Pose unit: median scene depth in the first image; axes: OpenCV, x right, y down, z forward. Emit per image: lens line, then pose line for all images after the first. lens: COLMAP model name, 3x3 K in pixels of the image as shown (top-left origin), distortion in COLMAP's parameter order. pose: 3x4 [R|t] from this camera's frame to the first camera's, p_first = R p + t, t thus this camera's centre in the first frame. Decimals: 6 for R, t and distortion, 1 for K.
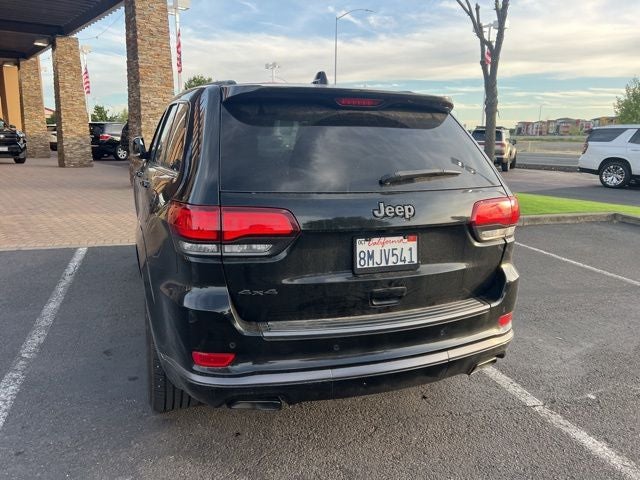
lens RADIAL K [[491.0, 0, 317.0], [0, 491.0, 229.7], [0, 0, 1]] dist [0.048031, -0.057581]
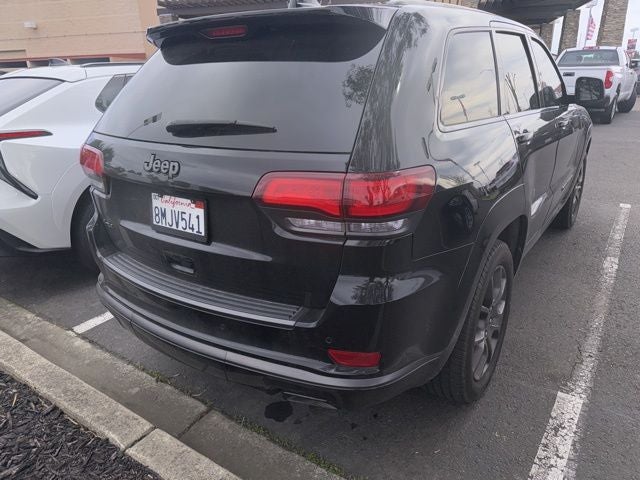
lens RADIAL K [[451.0, 0, 329.5], [0, 451.0, 248.1], [0, 0, 1]] dist [0.060167, -0.003634]
pose [[0.577700, 0.253106, -0.776016, 0.927630], [-0.123280, 0.966859, 0.223576, -0.108501], [0.806886, -0.033493, 0.589757, 0.728026]]
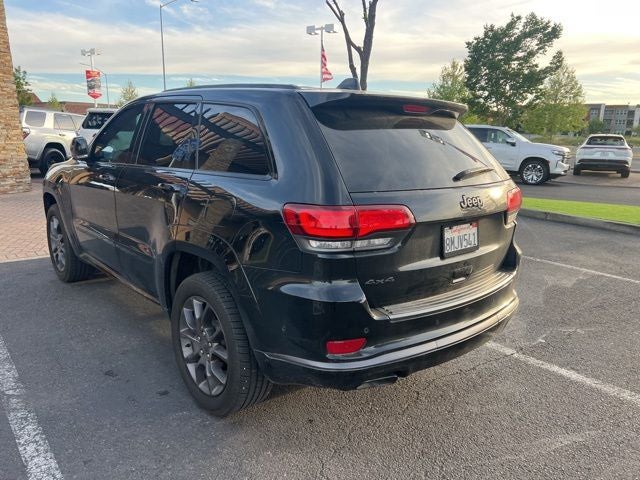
lens RADIAL K [[491.0, 0, 325.3], [0, 491.0, 239.5], [0, 0, 1]] dist [0.048031, -0.057581]
pose [[0.932015, -0.073055, 0.354980, -0.576776], [0.063355, 0.997233, 0.038890, -0.016465], [-0.356838, -0.013757, 0.934065, 0.005671]]
